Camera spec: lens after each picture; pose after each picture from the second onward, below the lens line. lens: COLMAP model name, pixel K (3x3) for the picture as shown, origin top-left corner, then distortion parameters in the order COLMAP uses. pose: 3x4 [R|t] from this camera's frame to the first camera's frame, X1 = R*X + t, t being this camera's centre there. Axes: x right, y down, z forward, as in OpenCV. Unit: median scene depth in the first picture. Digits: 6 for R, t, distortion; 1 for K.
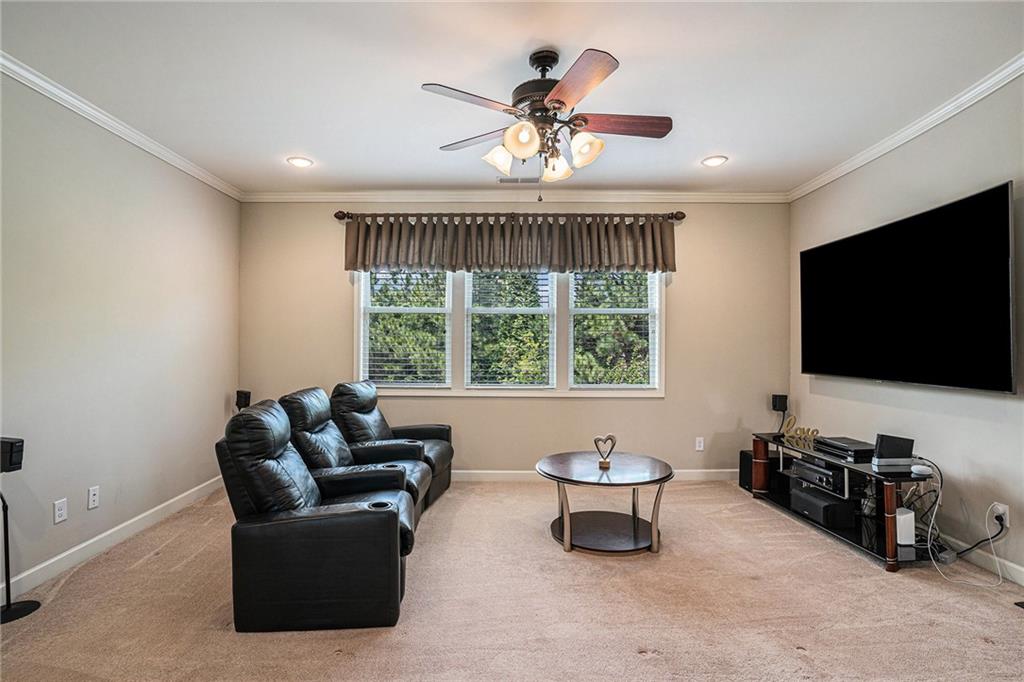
lens RADIAL K [[516.7, 0, 512.0], [0, 516.7, 341.0], [0, 0, 1]] dist [-0.001252, 0.000674]
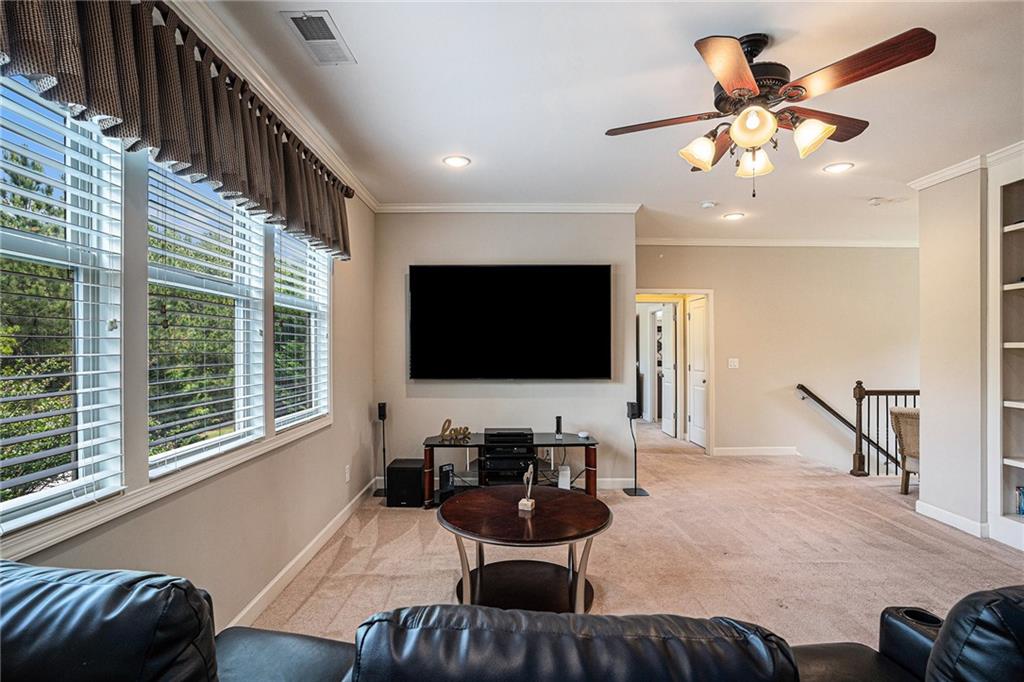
lens RADIAL K [[512.2, 0, 497.3], [0, 512.2, 323.5], [0, 0, 1]] dist [-0.003215, -0.000629]
pose [[0.019541, 0.045448, 0.998776, -0.456650], [-0.006935, 0.998948, -0.045321, -0.005786], [-0.999785, -0.006041, 0.019835, 0.754692]]
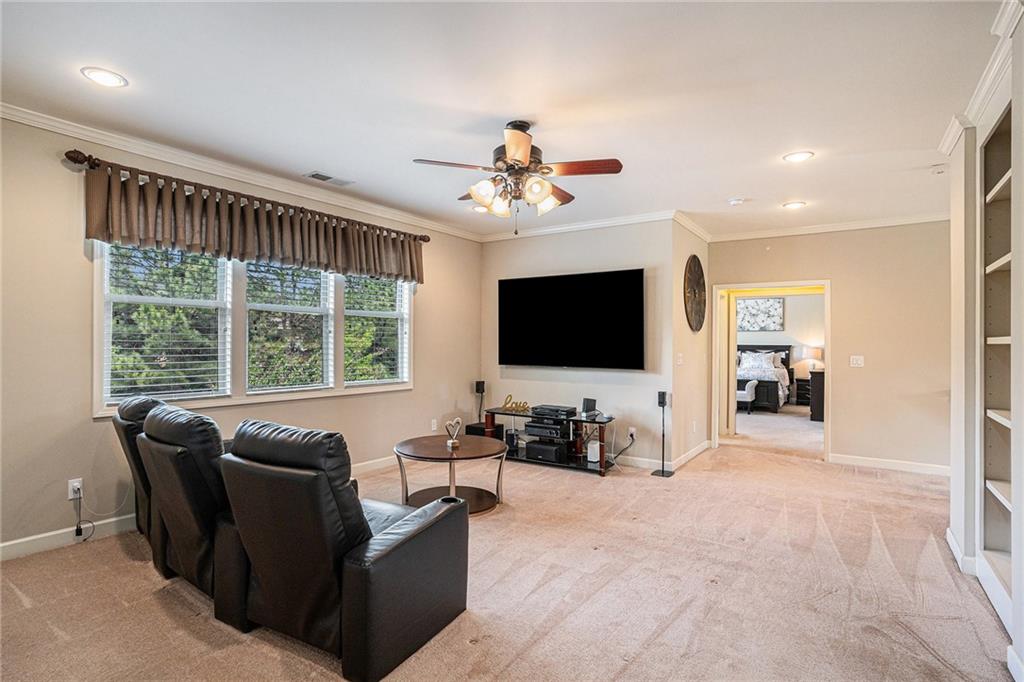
lens RADIAL K [[508.8, 0, 512.9], [0, 508.8, 302.2], [0, 0, 1]] dist [0.001450, 0.000601]
pose [[0.587246, 0.066234, 0.806694, -0.526794], [-0.012947, 0.997287, -0.072458, -0.007486], [-0.809305, 0.032107, 0.586510, 0.131223]]
